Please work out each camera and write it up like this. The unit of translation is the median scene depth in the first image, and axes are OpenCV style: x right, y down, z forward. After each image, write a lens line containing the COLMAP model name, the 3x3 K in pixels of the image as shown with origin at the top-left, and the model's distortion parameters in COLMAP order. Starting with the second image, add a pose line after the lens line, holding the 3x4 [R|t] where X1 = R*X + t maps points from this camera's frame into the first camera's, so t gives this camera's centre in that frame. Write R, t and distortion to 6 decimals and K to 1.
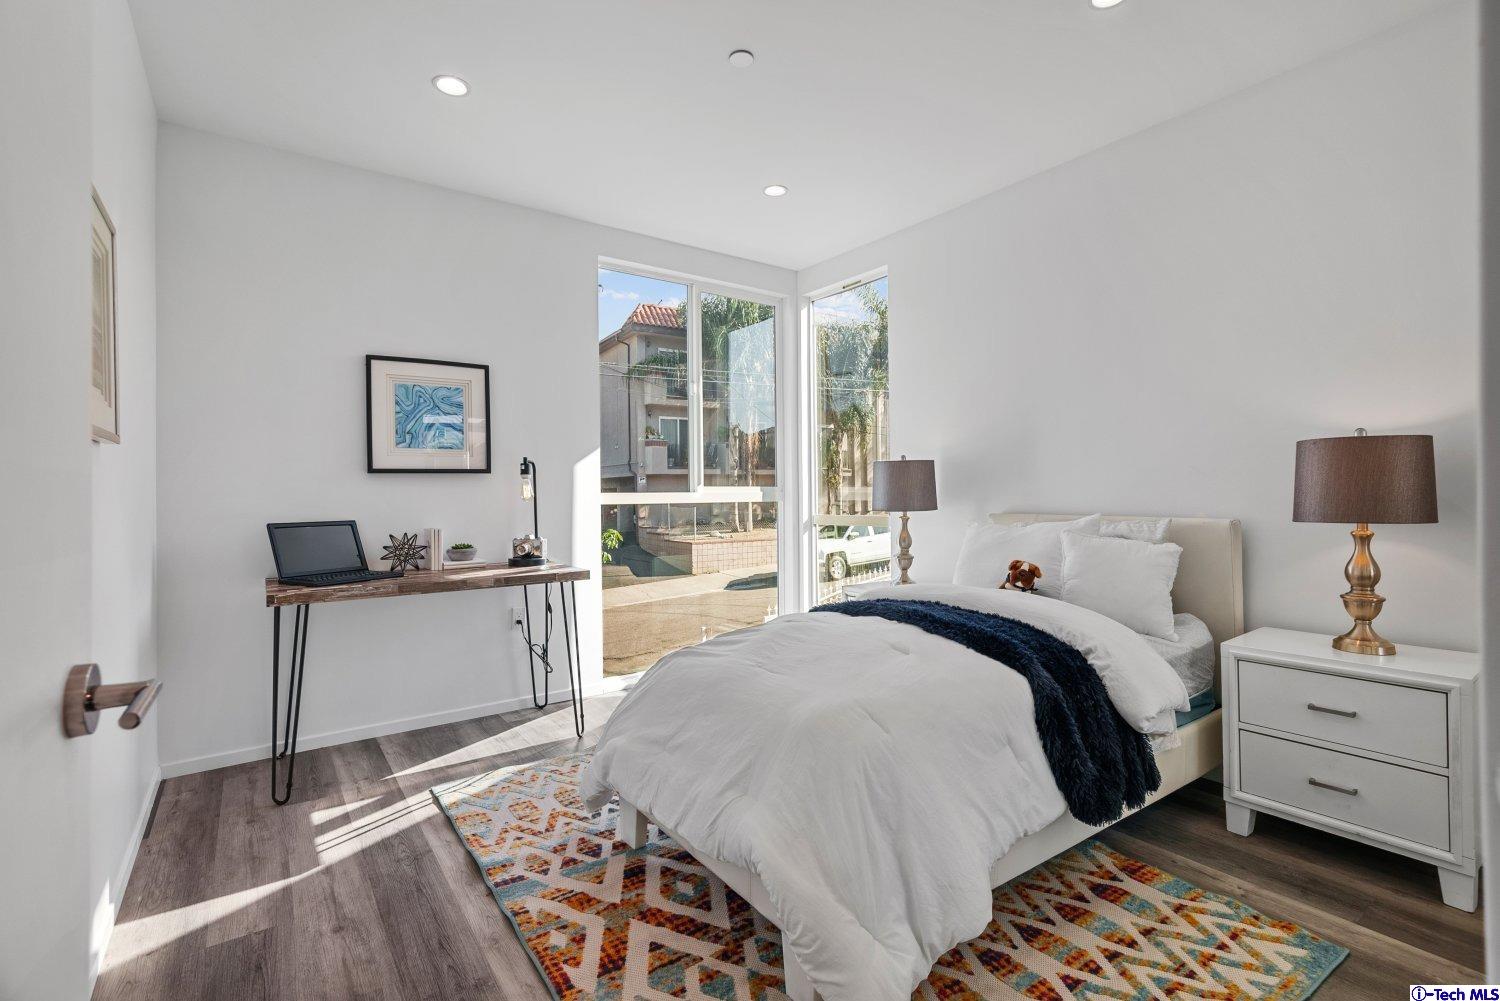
lens RADIAL K [[679.7, 0, 742.1], [0, 679.7, 498.6], [0, 0, 1]] dist [-0.000749, -0.000037]
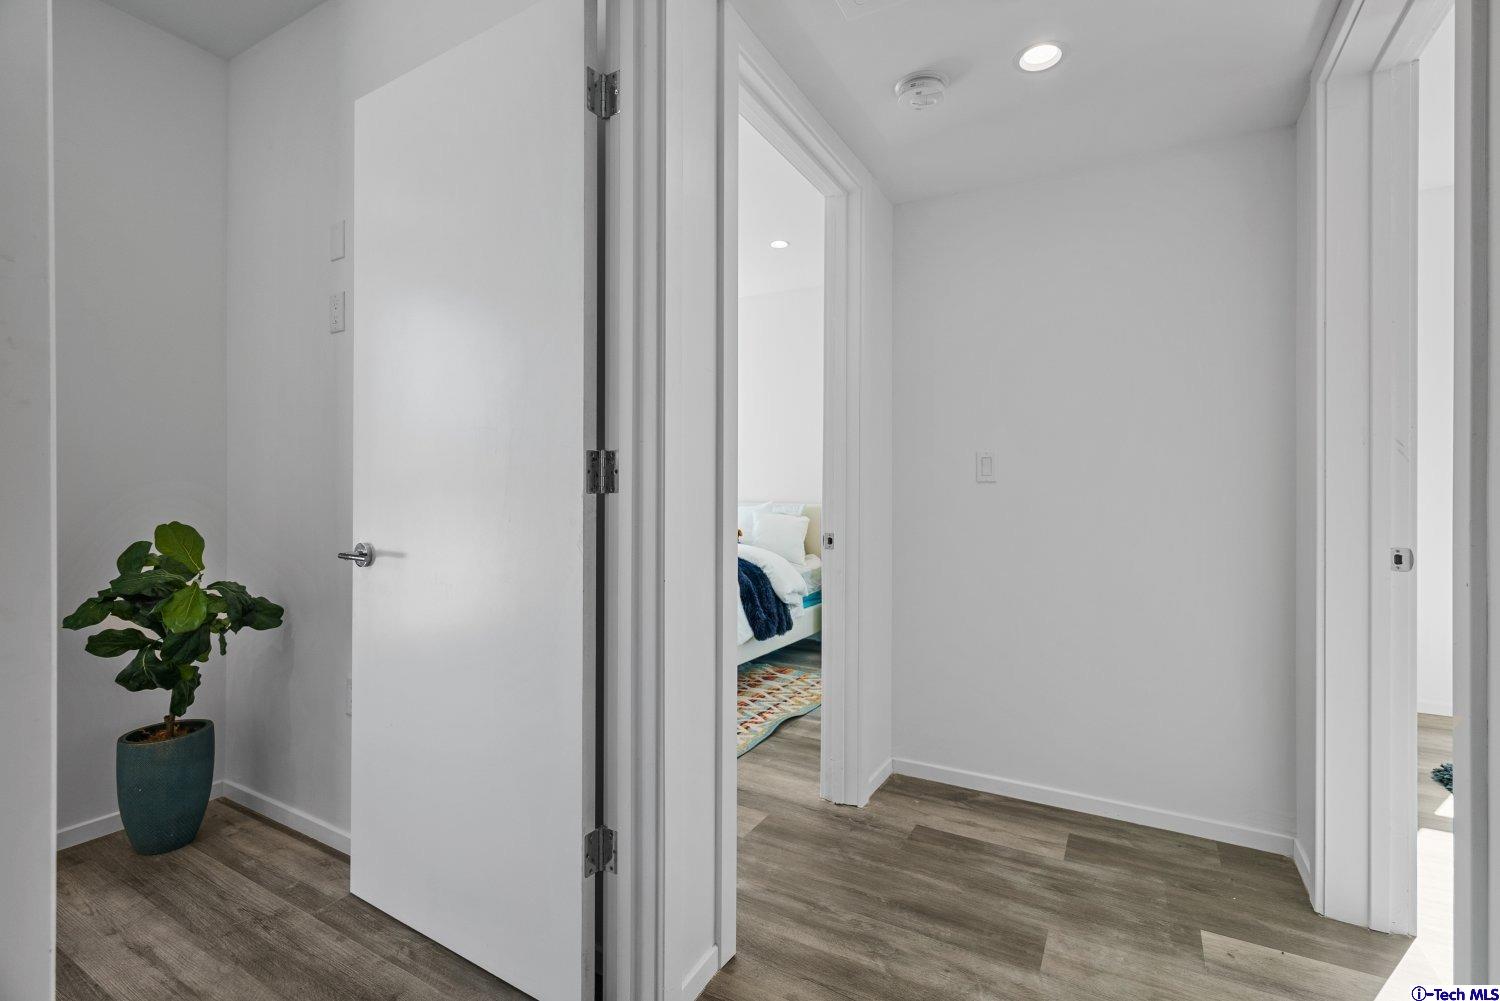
lens RADIAL K [[679.7, 0, 748.9], [0, 679.7, 496.6], [0, 0, 1]] dist [-0.000749, -0.000037]
pose [[0.906259, 0.015948, 0.422421, -0.416899], [-0.017489, 0.999847, -0.000227, 0.017434], [-0.422360, -0.007182, 0.906400, -0.873244]]
